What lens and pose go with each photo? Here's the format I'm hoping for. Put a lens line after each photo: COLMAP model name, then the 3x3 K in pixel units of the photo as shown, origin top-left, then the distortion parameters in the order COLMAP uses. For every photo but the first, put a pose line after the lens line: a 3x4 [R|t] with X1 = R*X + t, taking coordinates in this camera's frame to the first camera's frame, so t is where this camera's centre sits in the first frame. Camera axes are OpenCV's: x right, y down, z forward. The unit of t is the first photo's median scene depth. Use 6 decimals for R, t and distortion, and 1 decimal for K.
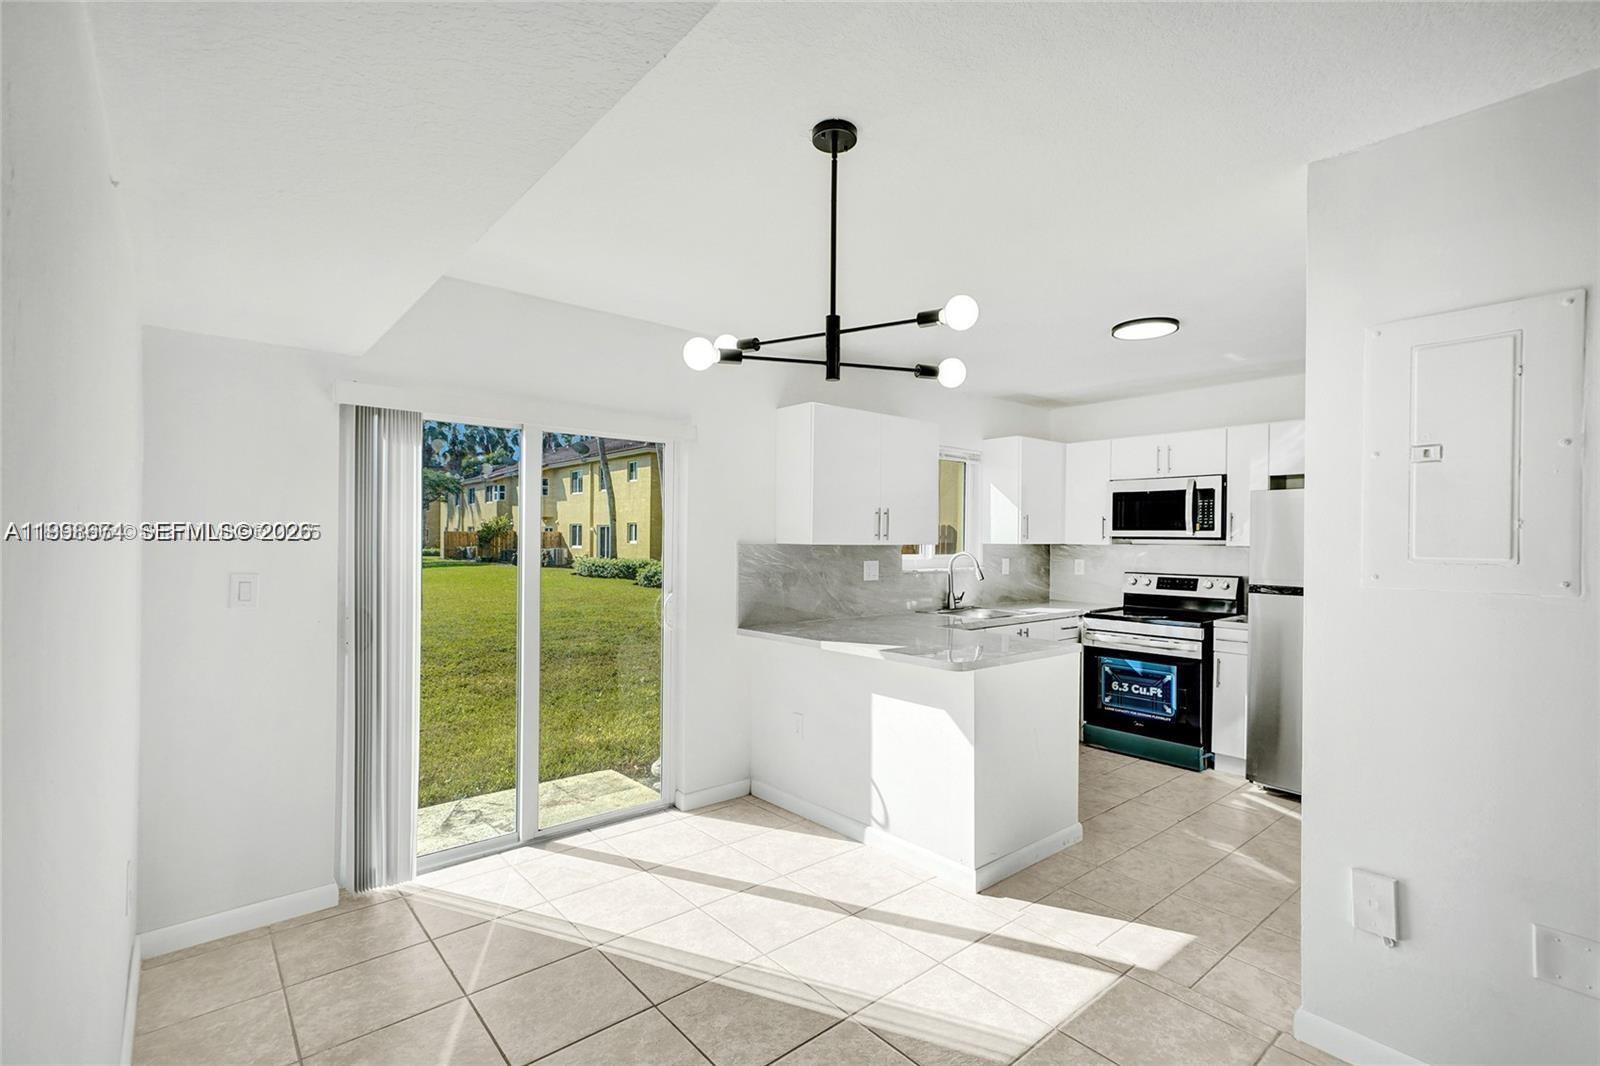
lens RADIAL K [[725.5, 0, 807.3], [0, 725.5, 538.2], [0, 0, 1]] dist [0.005145, 0.000913]
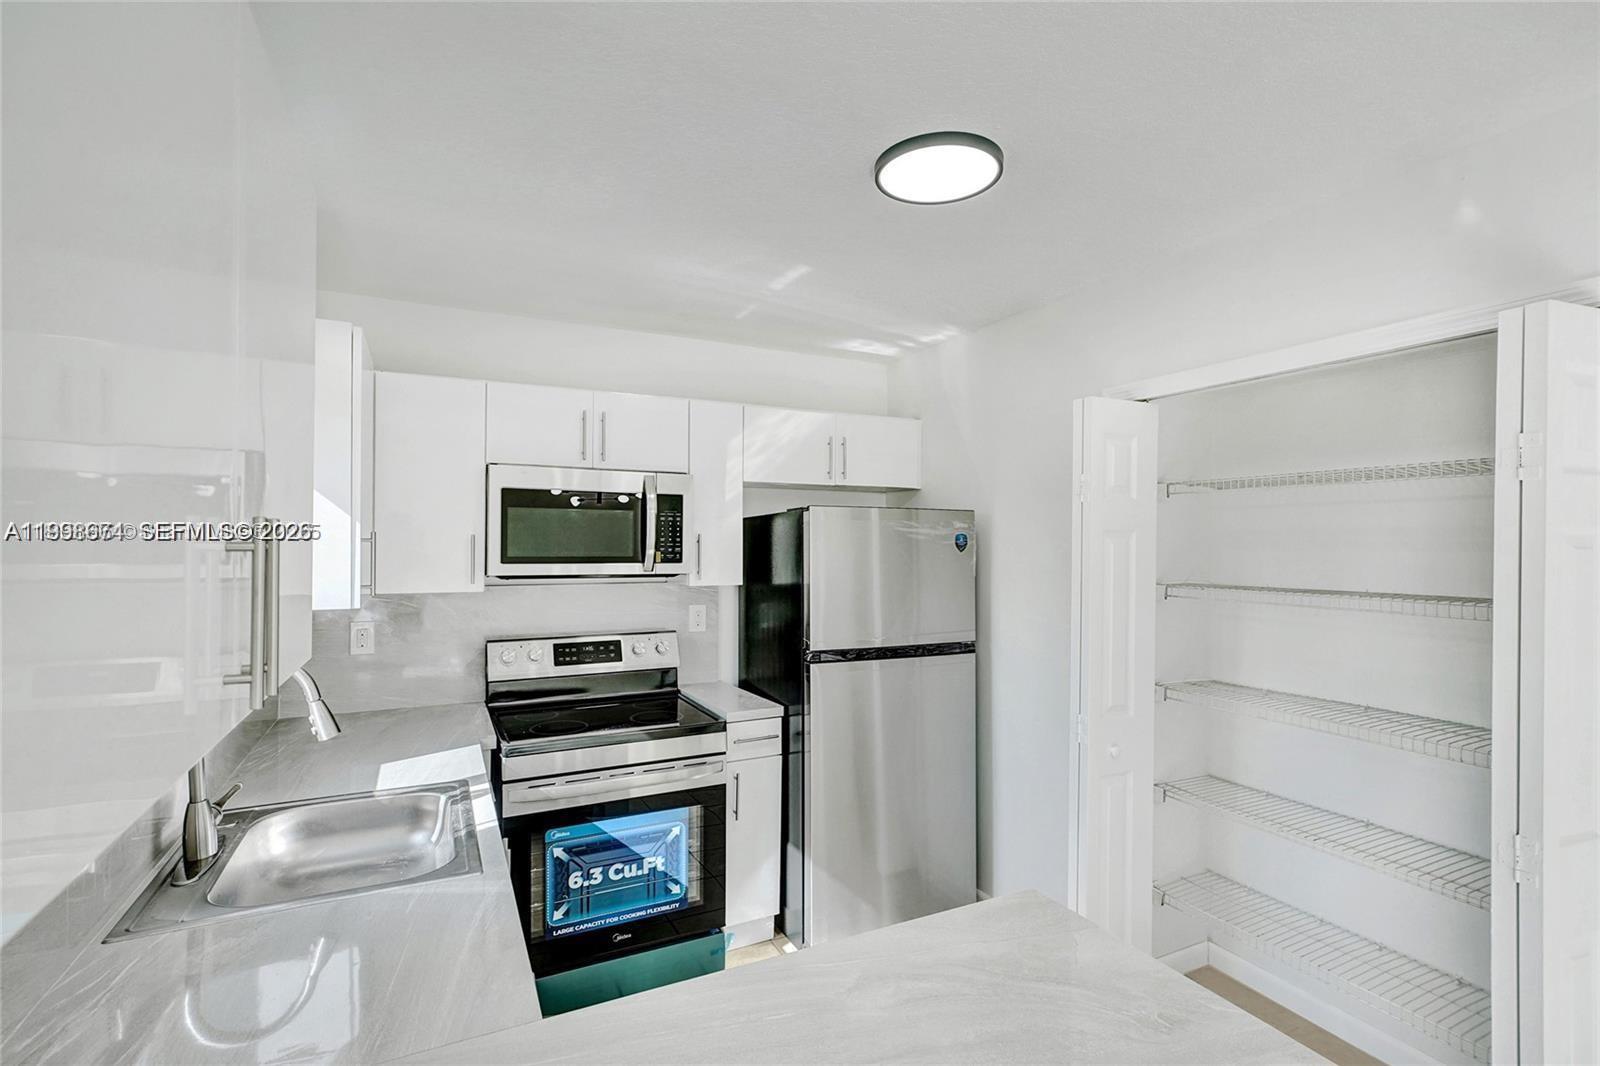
lens RADIAL K [[761.4, 0, 809.1], [0, 761.4, 545.6], [0, 0, 1]] dist [0.000826, 0.000961]
pose [[0.245563, -0.010898, 0.969319, -0.044371], [-0.005401, 0.999906, 0.012610, -0.037276], [-0.969365, -0.008332, 0.245482, 0.810506]]
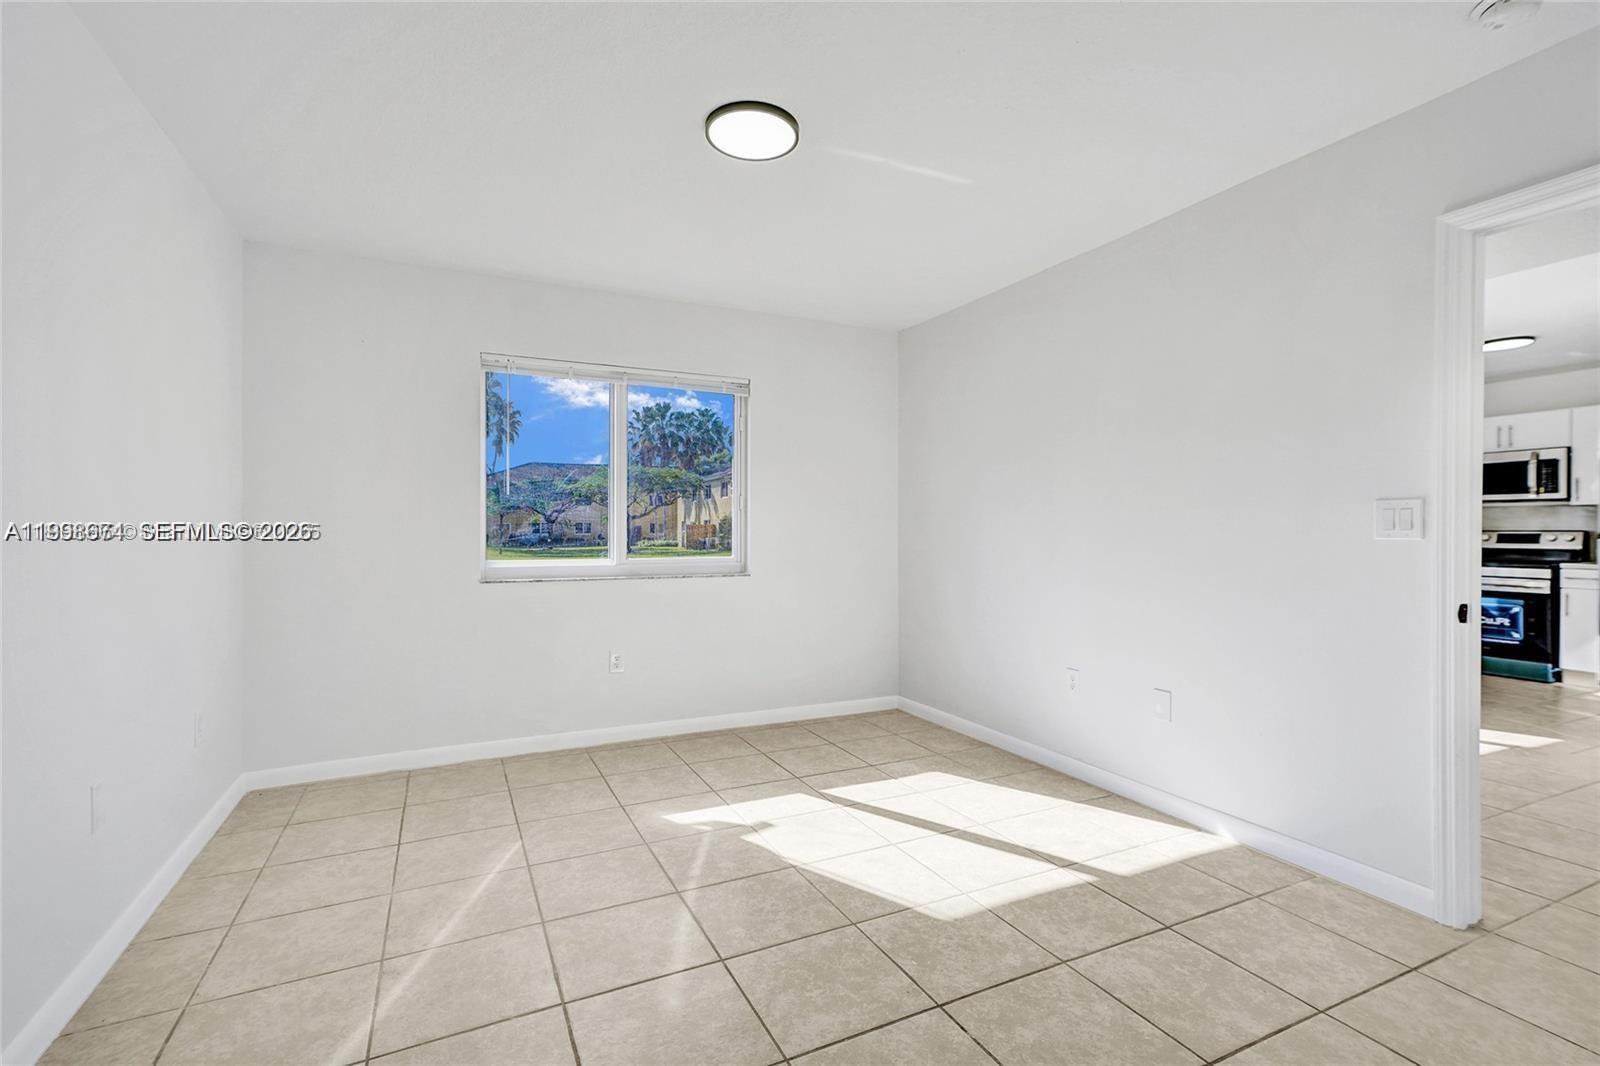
lens RADIAL K [[723.1, 0, 800.0], [0, 723.1, 533.0], [0, 0, 1]] dist [0.003683, 0.001370]
pose [[0.964698, -0.007370, -0.263255, -0.390502], [0.008004, 0.999967, 0.001334, 0.050420], [0.263236, -0.003394, 0.964725, -0.576039]]
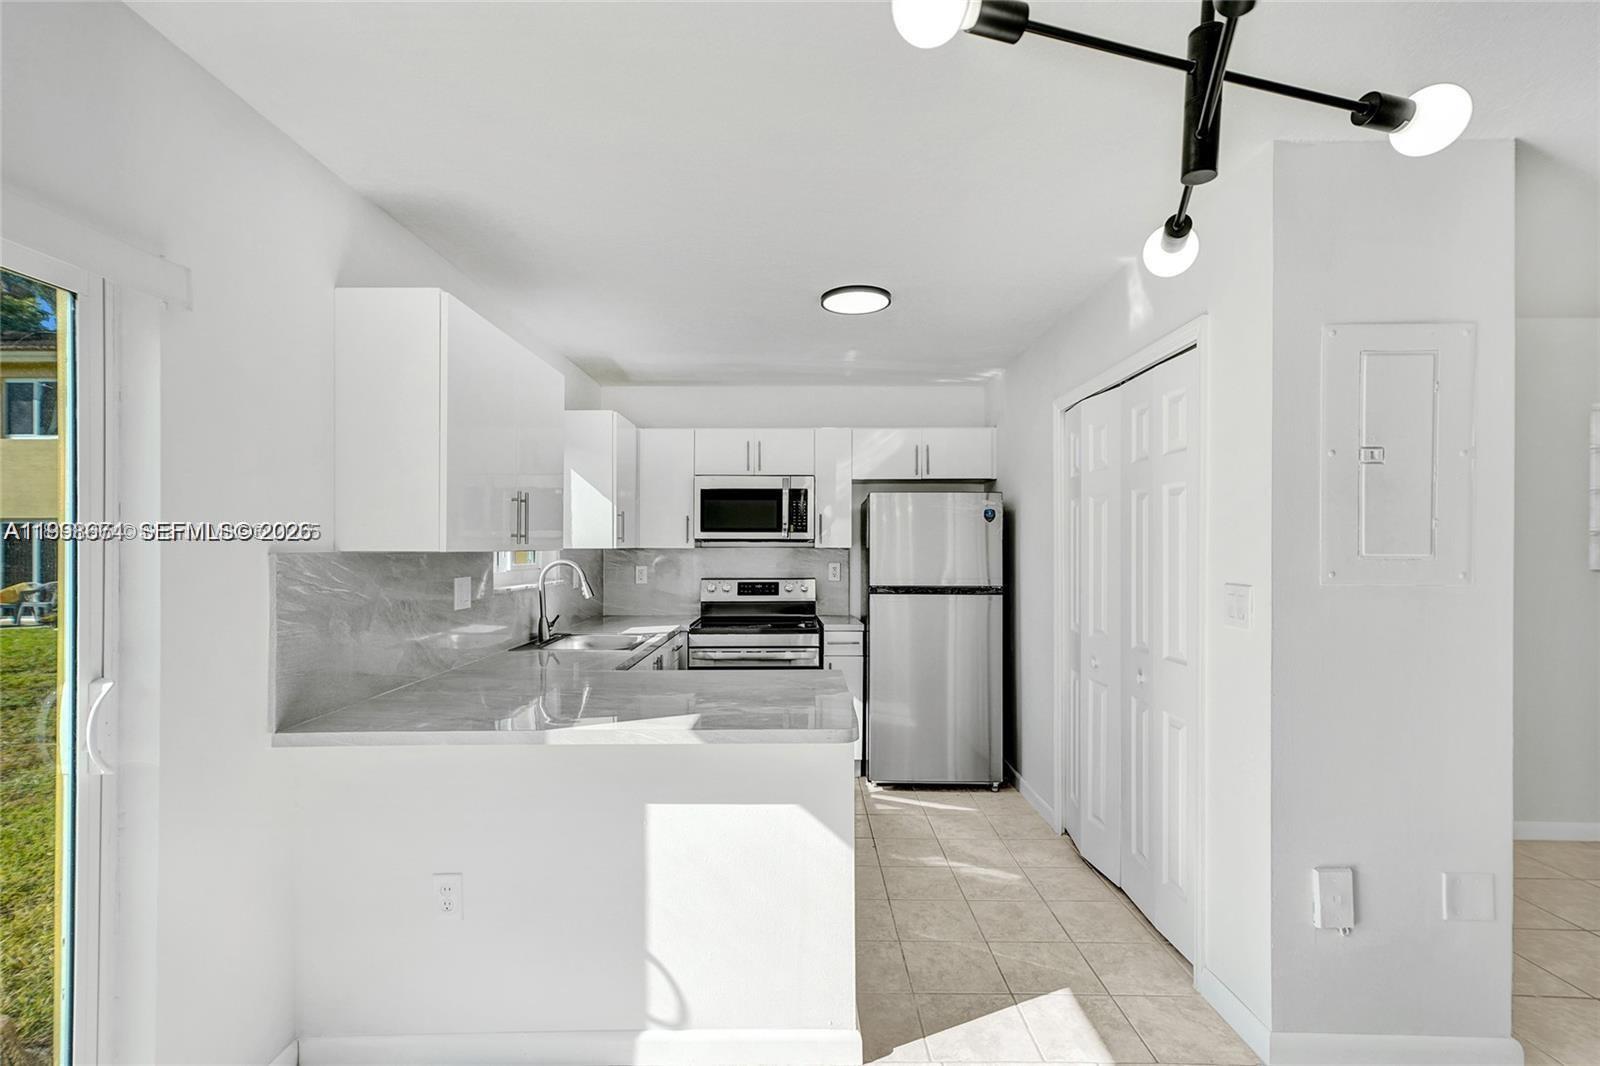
lens RADIAL K [[731.0, 0, 793.5], [0, 731.0, 546.8], [0, 0, 1]] dist [0.002922, 0.001175]
pose [[0.655871, -0.008155, 0.754829, -0.214235], [0.004234, 0.999966, 0.007125, 0.002226], [-0.754861, -0.001477, 0.655883, 0.406067]]
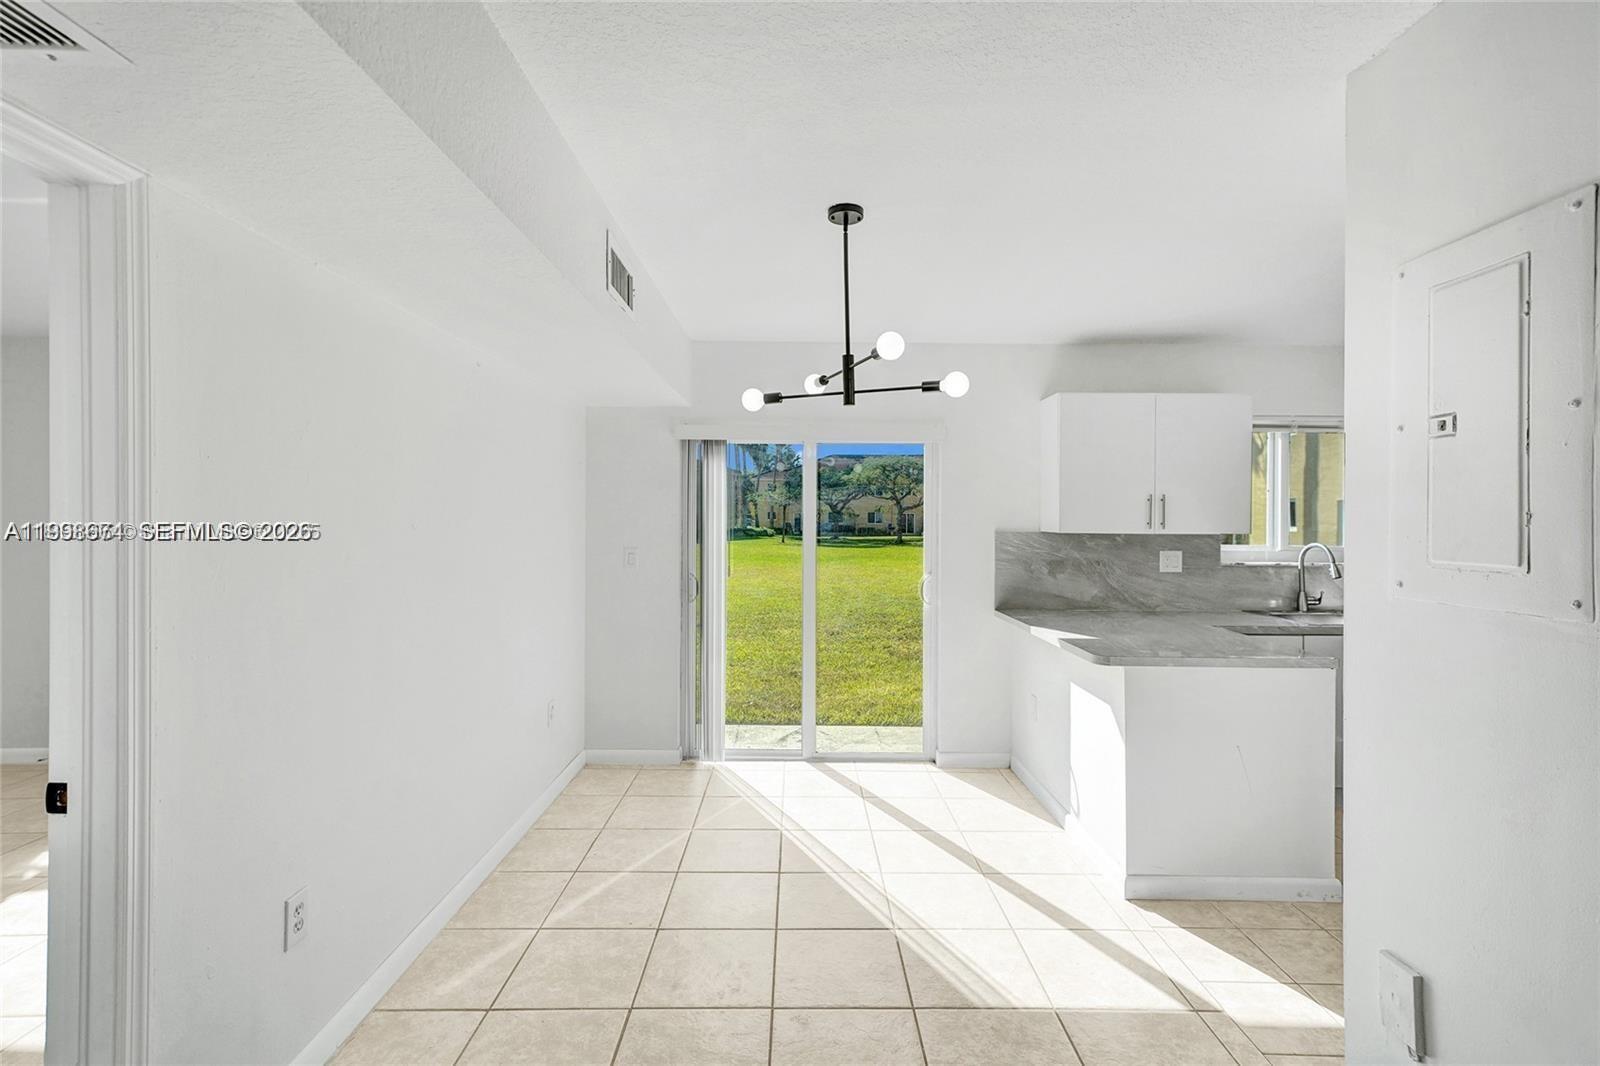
lens RADIAL K [[734.2, 0, 803.3], [0, 734.2, 516.9], [0, 0, 1]] dist [0.002956, 0.000881]
pose [[0.762633, -0.004390, -0.646817, 0.361748], [0.000581, 0.999981, -0.006102, -0.006823], [0.646831, 0.004278, 0.762621, -0.011458]]
